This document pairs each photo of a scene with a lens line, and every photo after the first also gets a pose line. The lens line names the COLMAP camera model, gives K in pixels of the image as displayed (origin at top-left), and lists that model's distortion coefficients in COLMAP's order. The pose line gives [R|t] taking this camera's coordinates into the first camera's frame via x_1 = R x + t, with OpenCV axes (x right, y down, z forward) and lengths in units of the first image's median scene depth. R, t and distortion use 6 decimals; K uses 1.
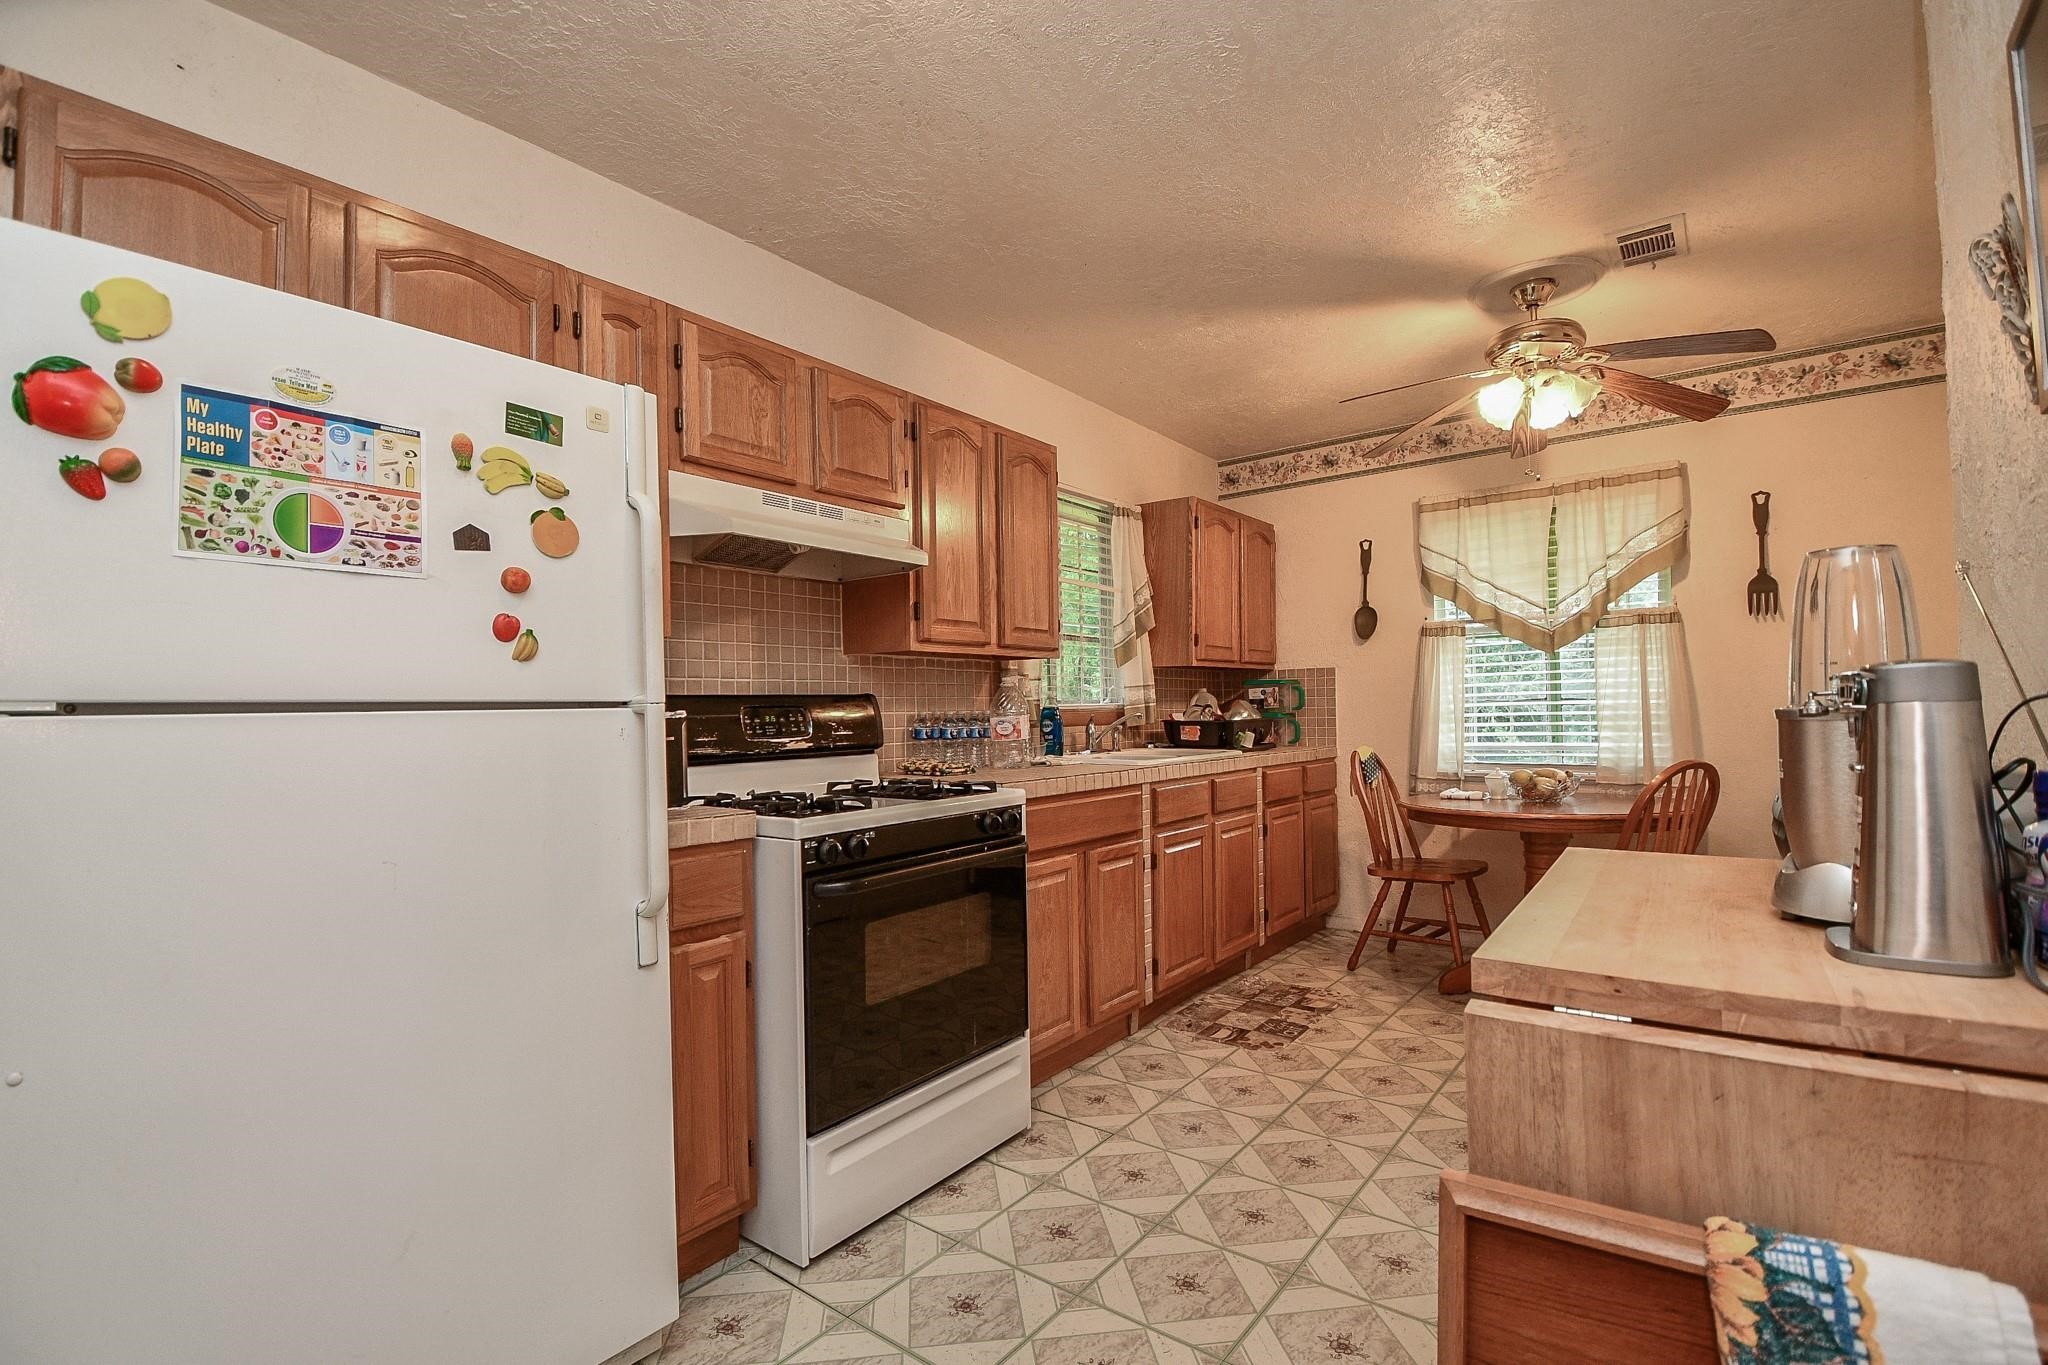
lens RADIAL K [[925.1, 0, 1018.8], [0, 925.1, 693.8], [0, 0, 1]] dist [-0.012068, -0.009190]
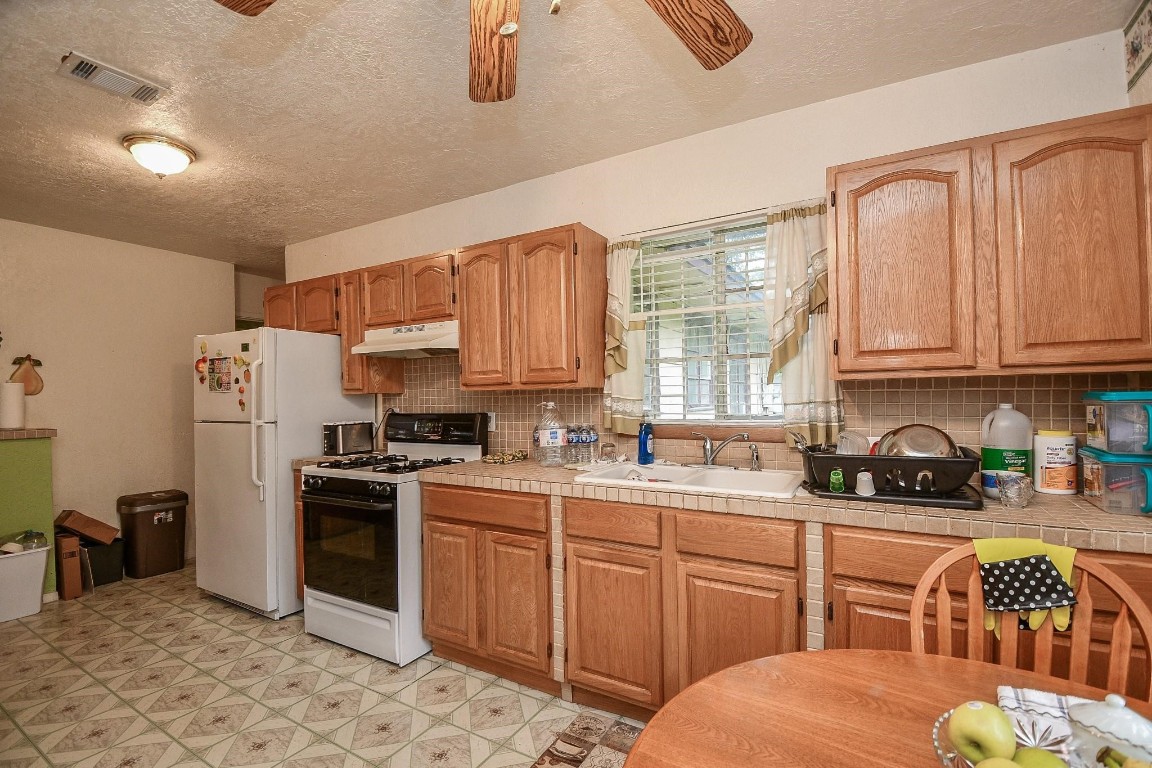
lens RADIAL K [[520.4, 0, 573.0], [0, 520.4, 394.6], [0, 0, 1]] dist [-0.012068, -0.009190]
pose [[0.126402, 0.009438, -0.991934, 0.804428], [0.031292, 0.999419, 0.013497, -0.040604], [0.991485, -0.032745, 0.126033, 0.952237]]
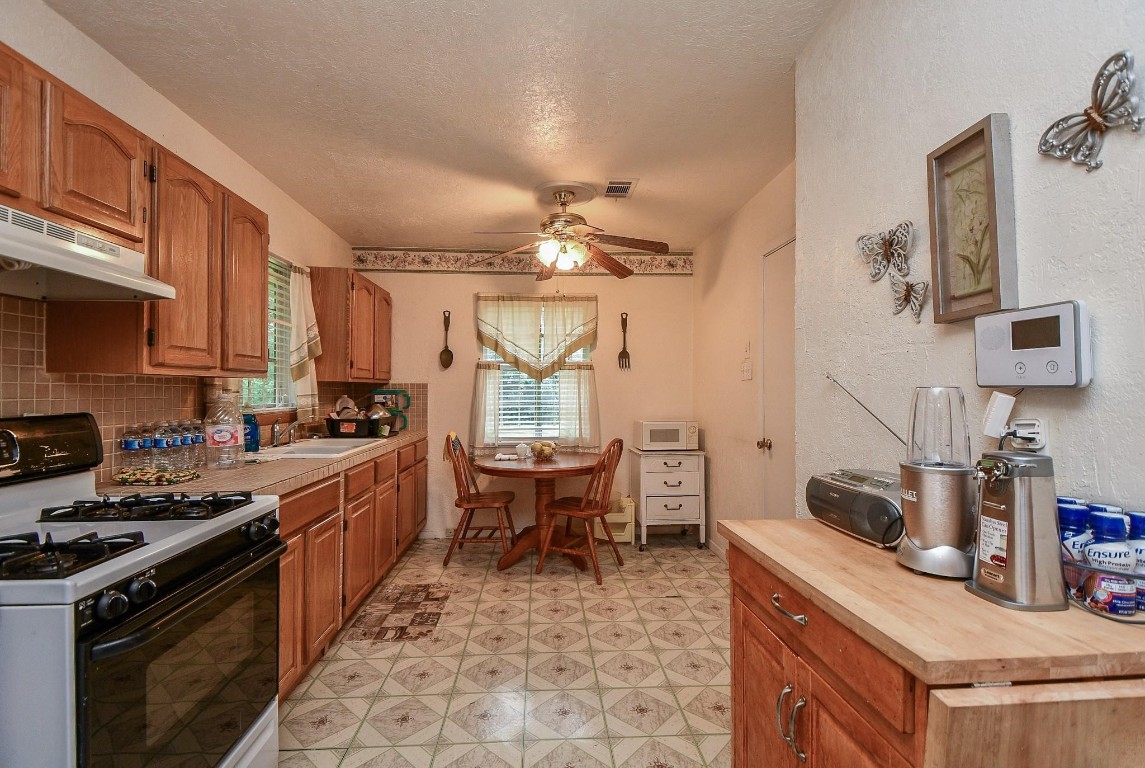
lens RADIAL K [[511.6, 0, 574.1], [0, 511.6, 384.7], [0, 0, 1]] dist [0.009931, -0.006056]
pose [[0.742446, 0.026249, 0.669391, -0.127111], [-0.026045, 0.999608, -0.010310, -0.035869], [-0.669399, -0.009780, 0.742839, 0.186667]]
